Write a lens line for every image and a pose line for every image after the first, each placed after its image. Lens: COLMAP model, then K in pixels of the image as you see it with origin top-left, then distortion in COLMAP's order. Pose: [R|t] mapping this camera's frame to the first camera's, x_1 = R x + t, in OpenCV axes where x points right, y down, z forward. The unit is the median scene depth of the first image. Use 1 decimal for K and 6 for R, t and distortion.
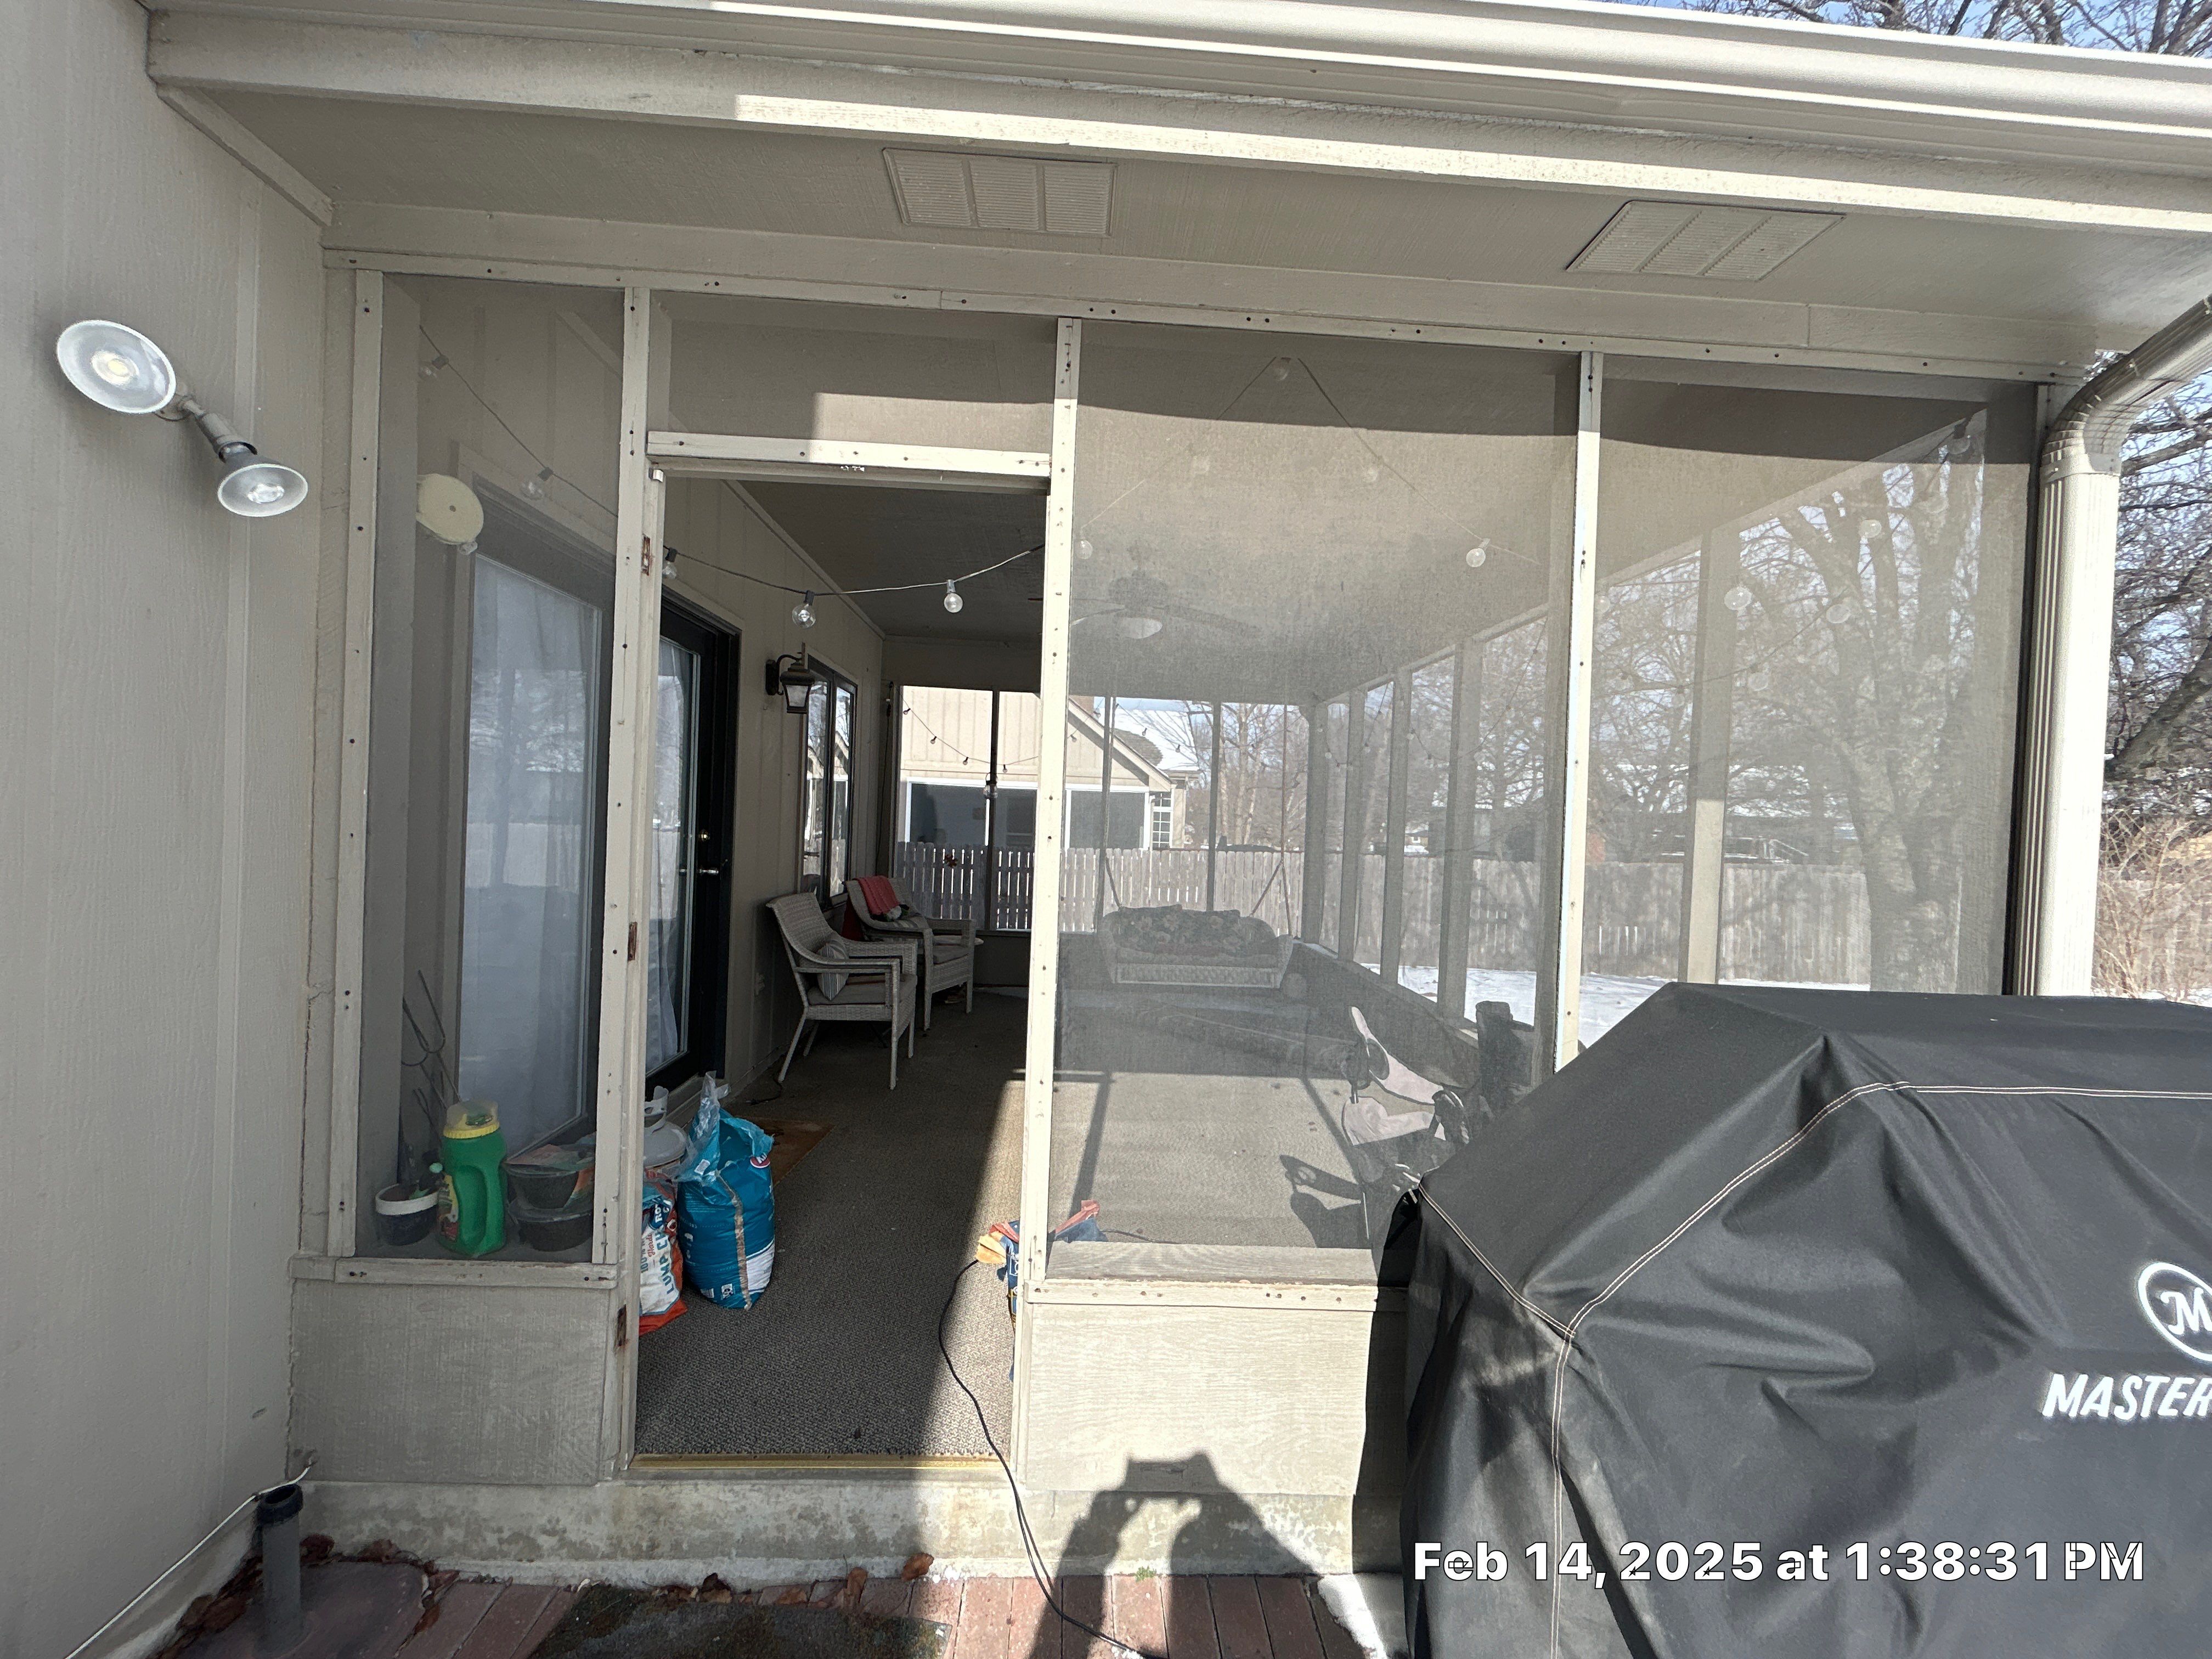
lens RADIAL K [[885.7, 0, 1111.2], [0, 885.7, 829.1], [0, 0, 1]] dist [0.000981, -0.000457]
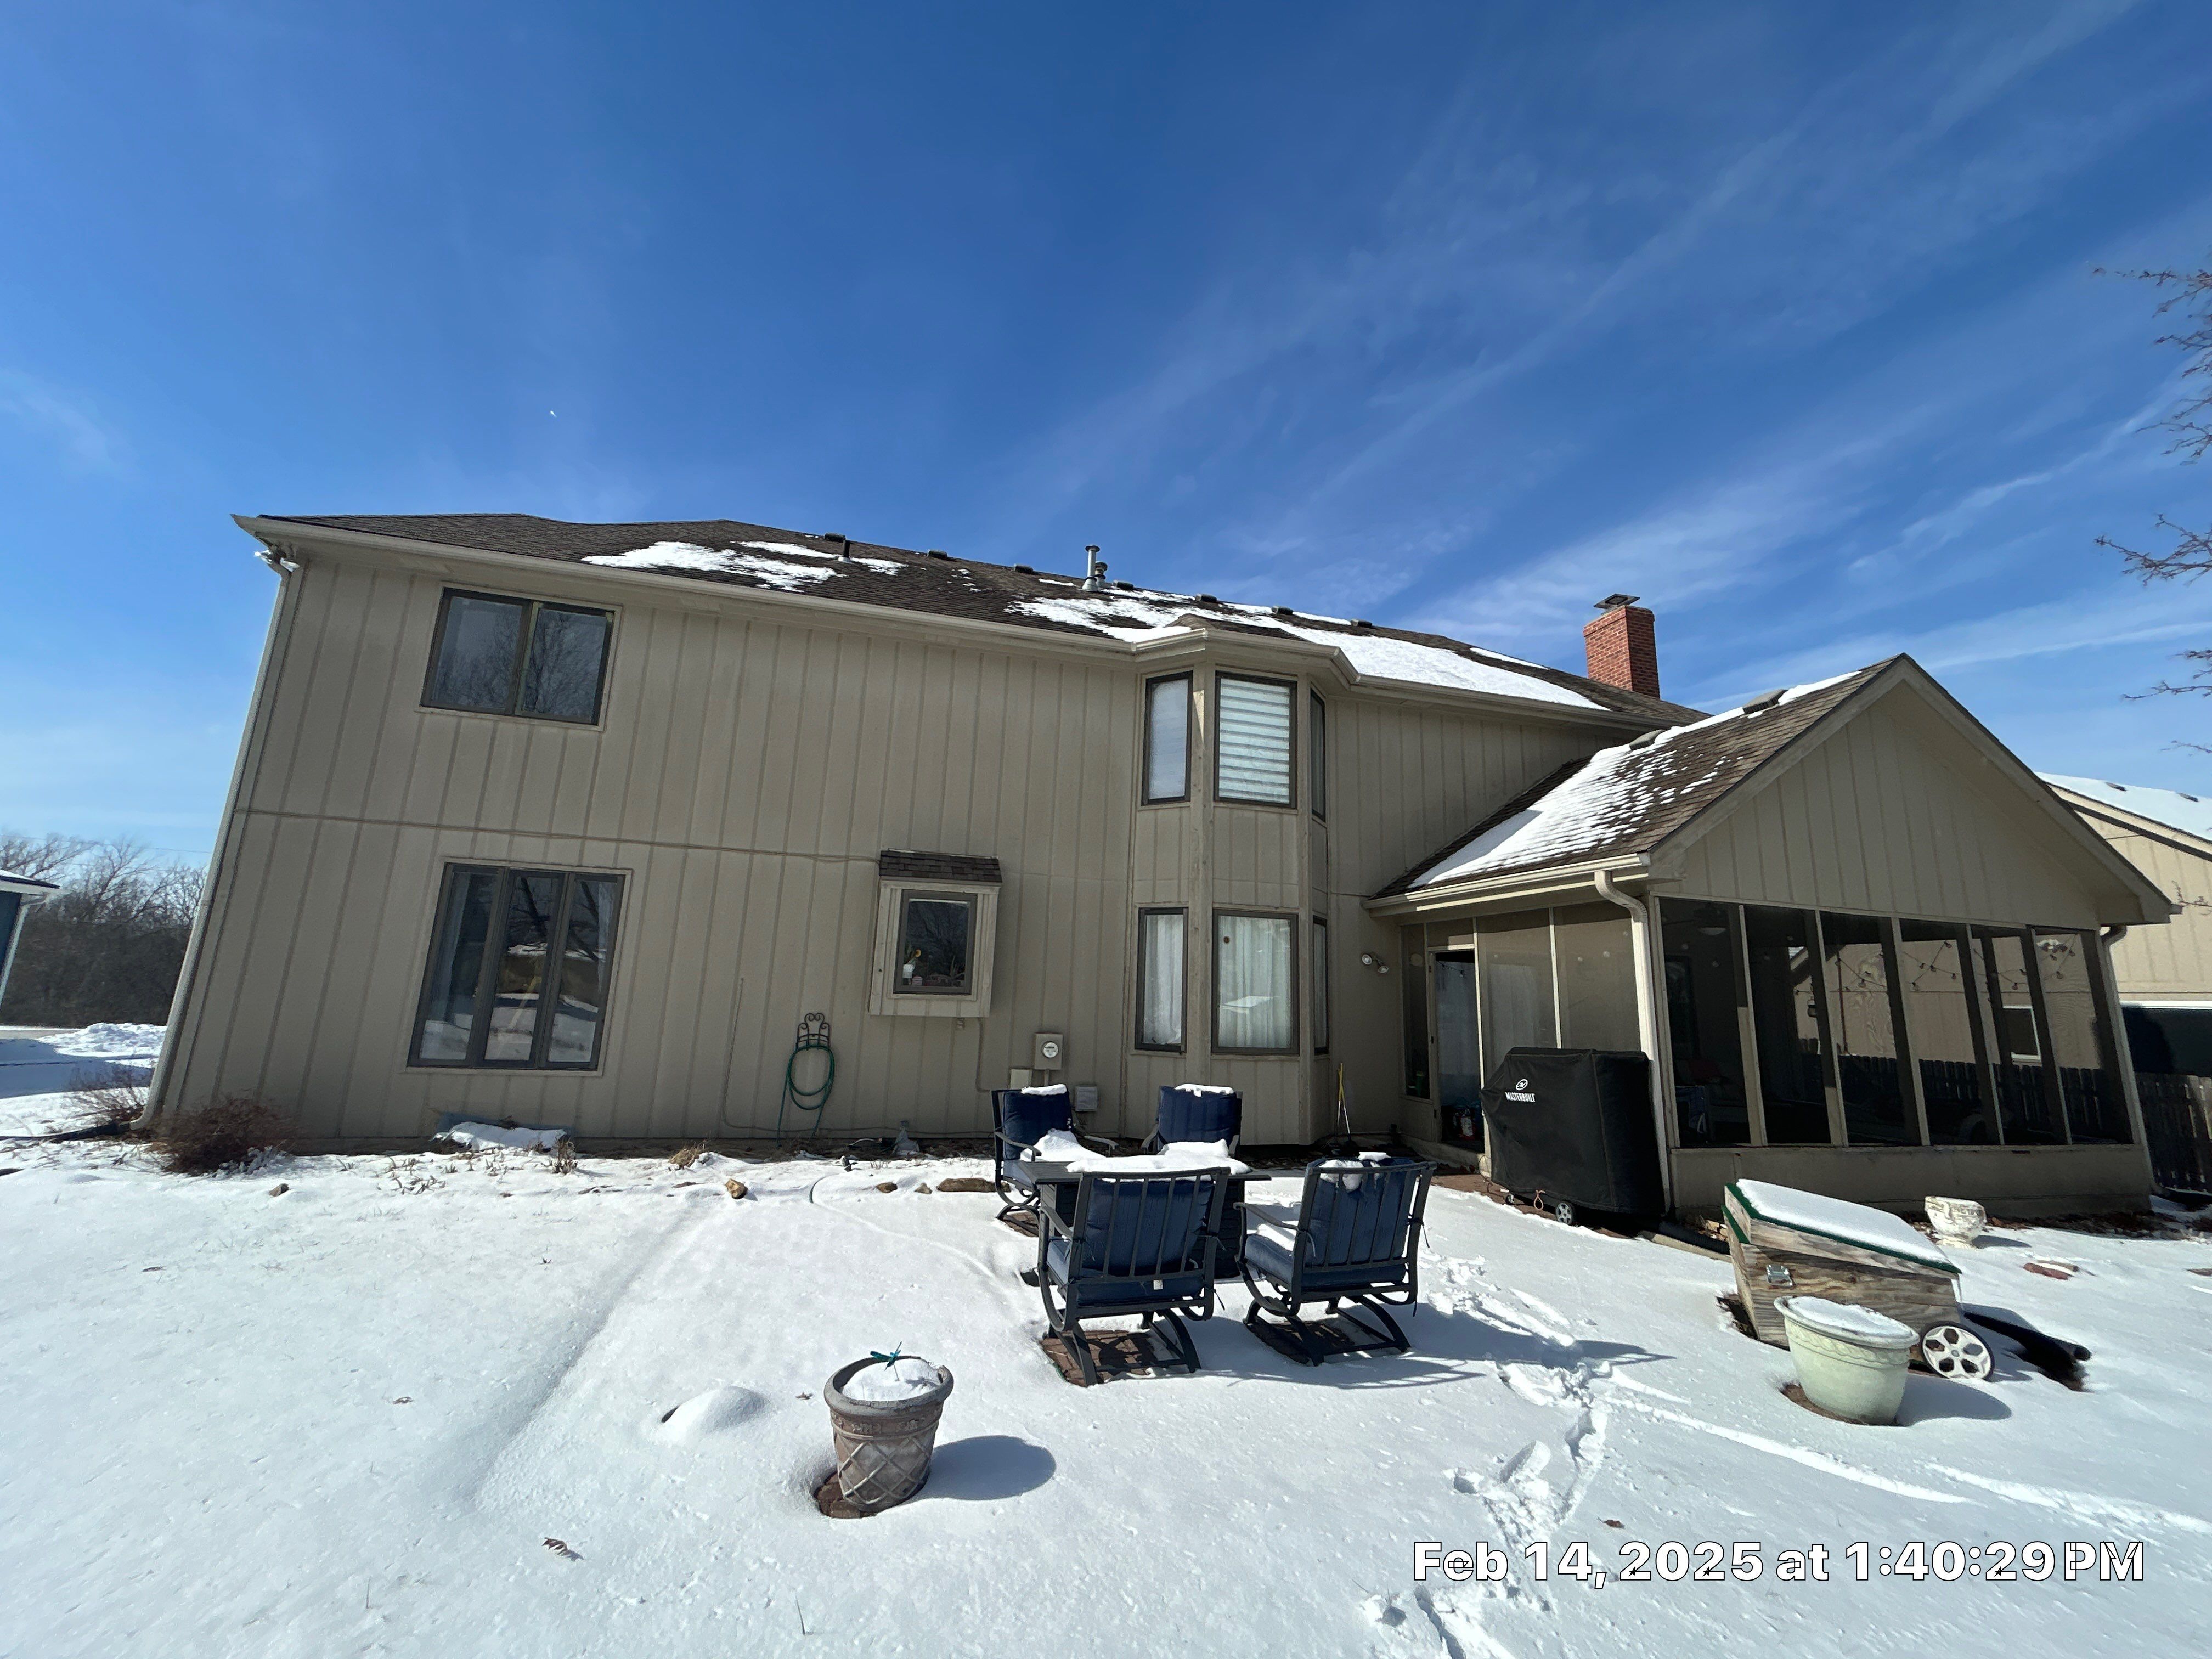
lens RADIAL K [[885.7, 0, 1106.0], [0, 885.7, 826.5], [0, 0, 1]] dist [0.000981, -0.000457]
pose [[0.218814, -0.222652, -0.950024, 4.530645], [-0.036117, 0.971103, -0.235911, 0.209874], [0.975098, 0.085933, 0.204450, -2.213624]]
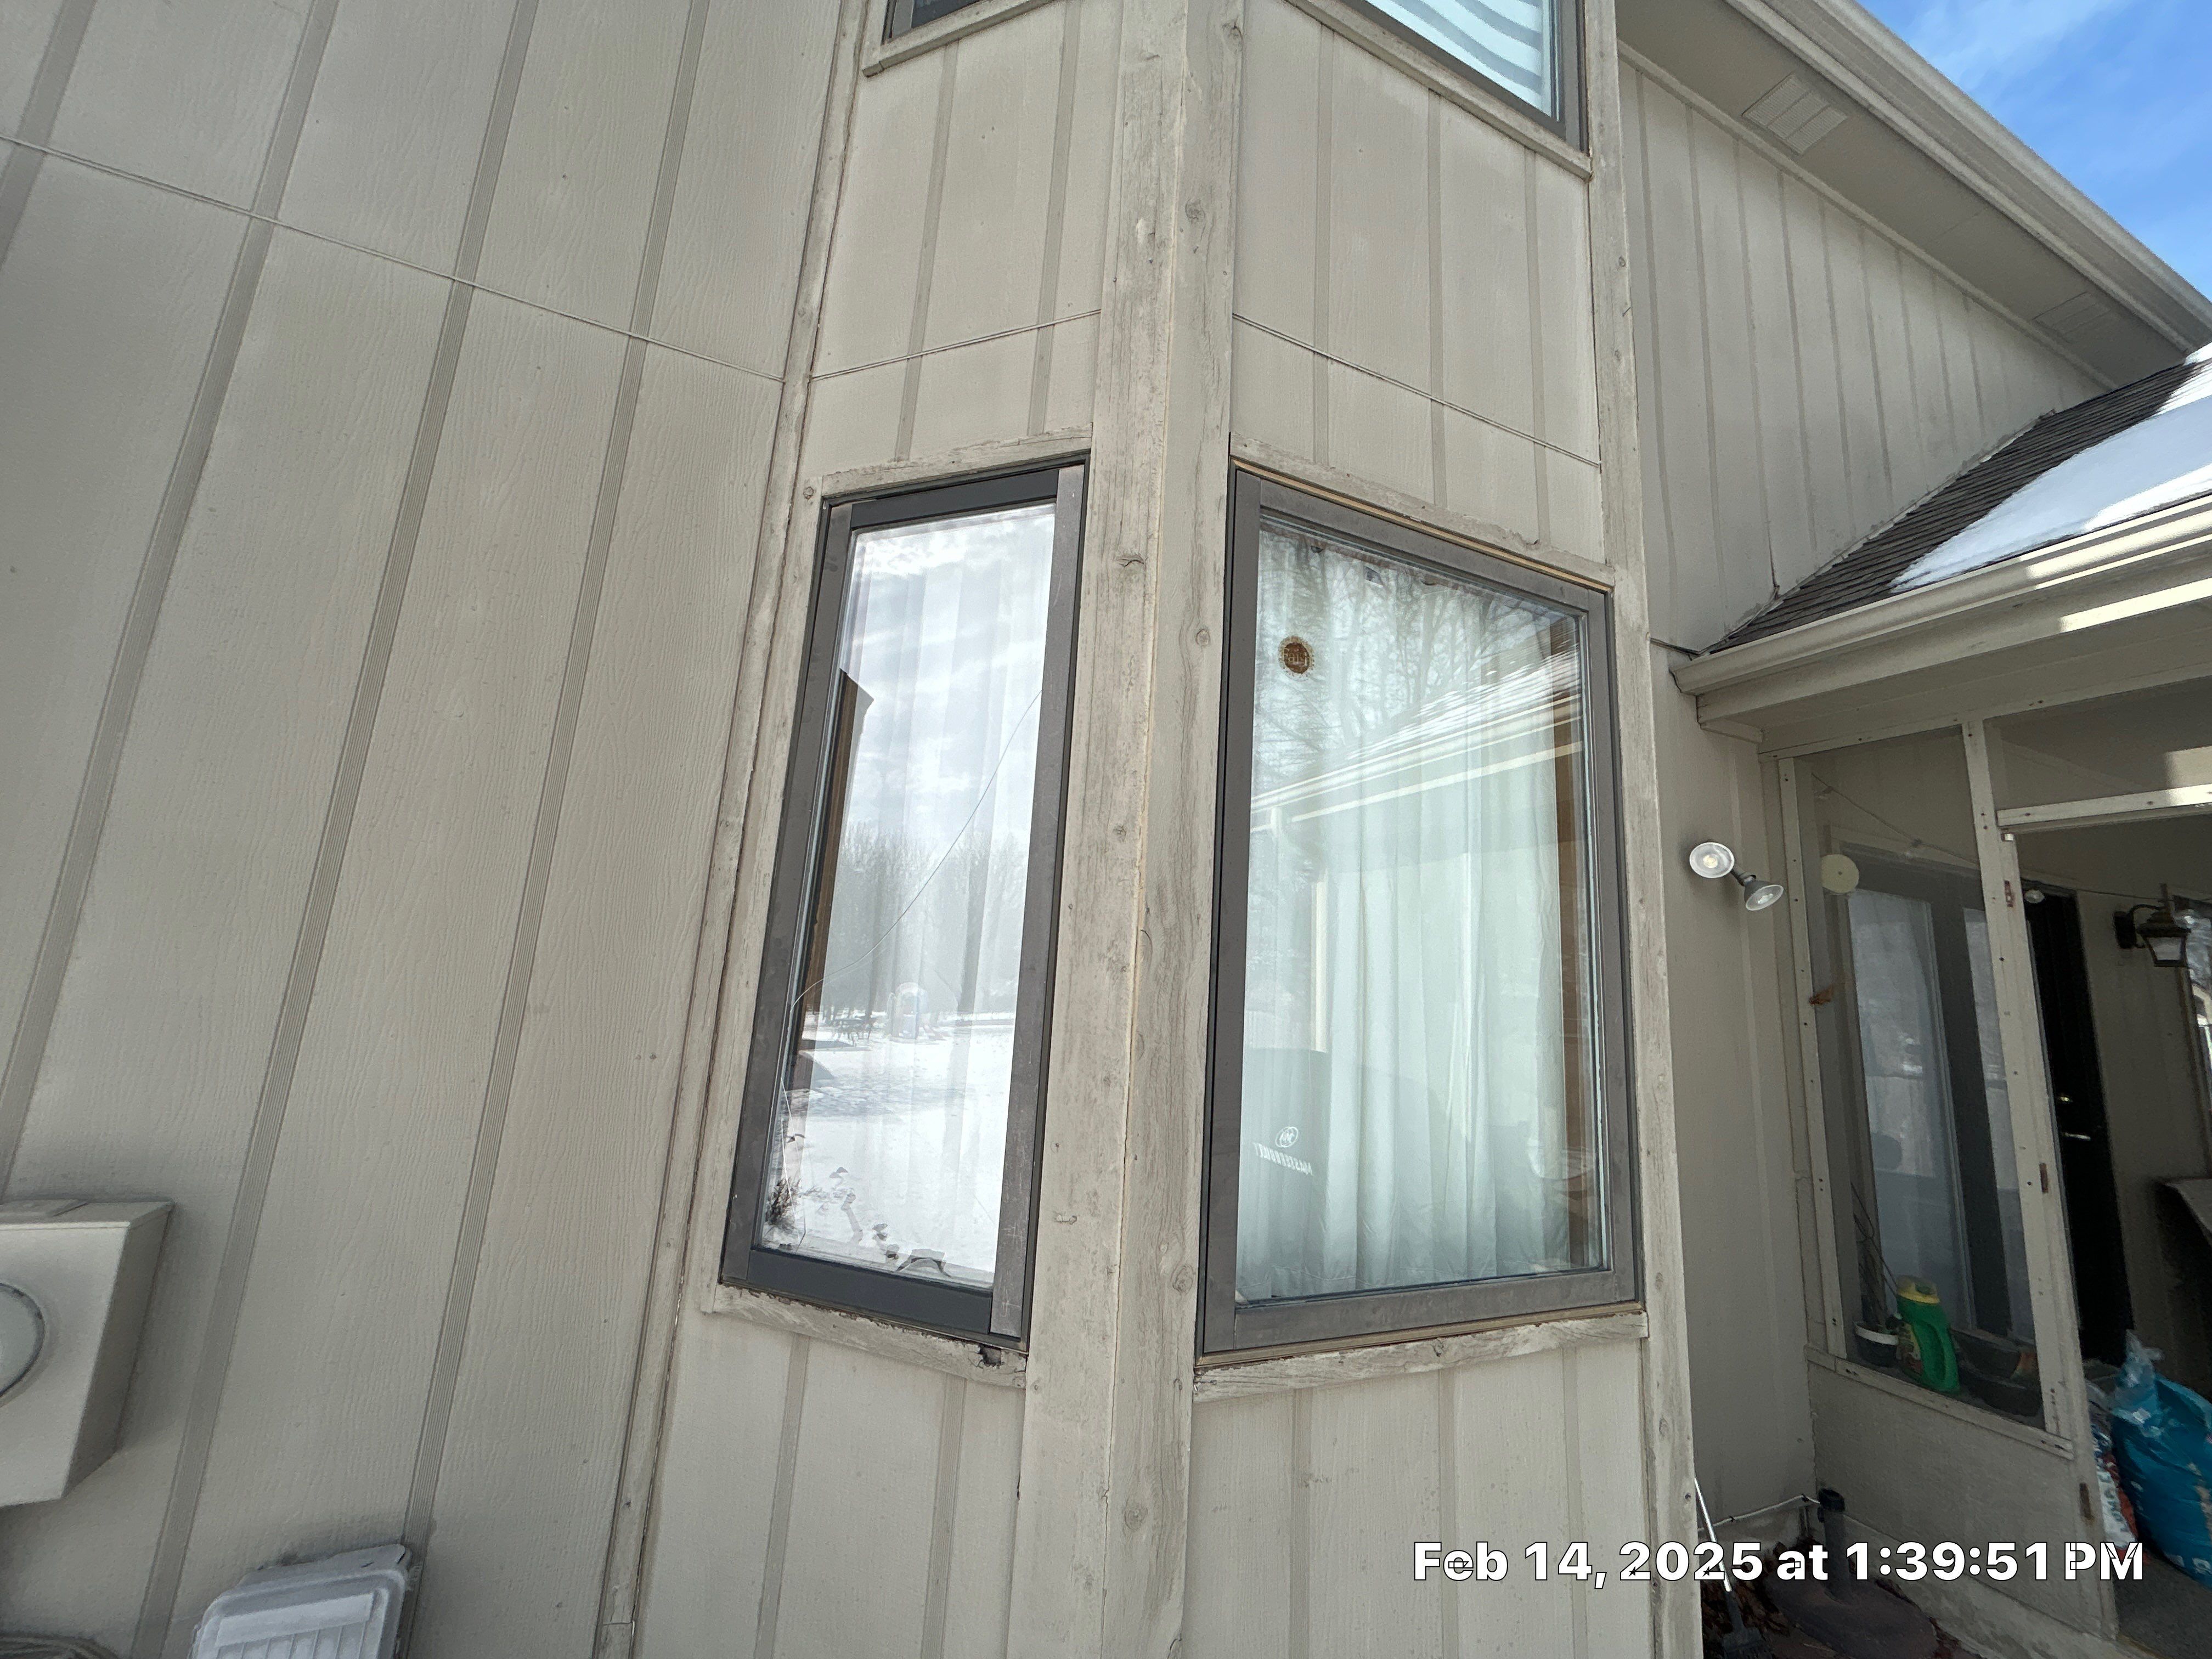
lens RADIAL K [[885.7, 0, 1110.9], [0, 885.7, 832.5], [0, 0, 1]] dist [0.000981, -0.000457]
pose [[0.357954, -0.188086, -0.914600, 0.285544], [-0.054404, 0.973637, -0.221519, -0.008410], [0.932153, 0.129052, 0.338285, -0.850978]]
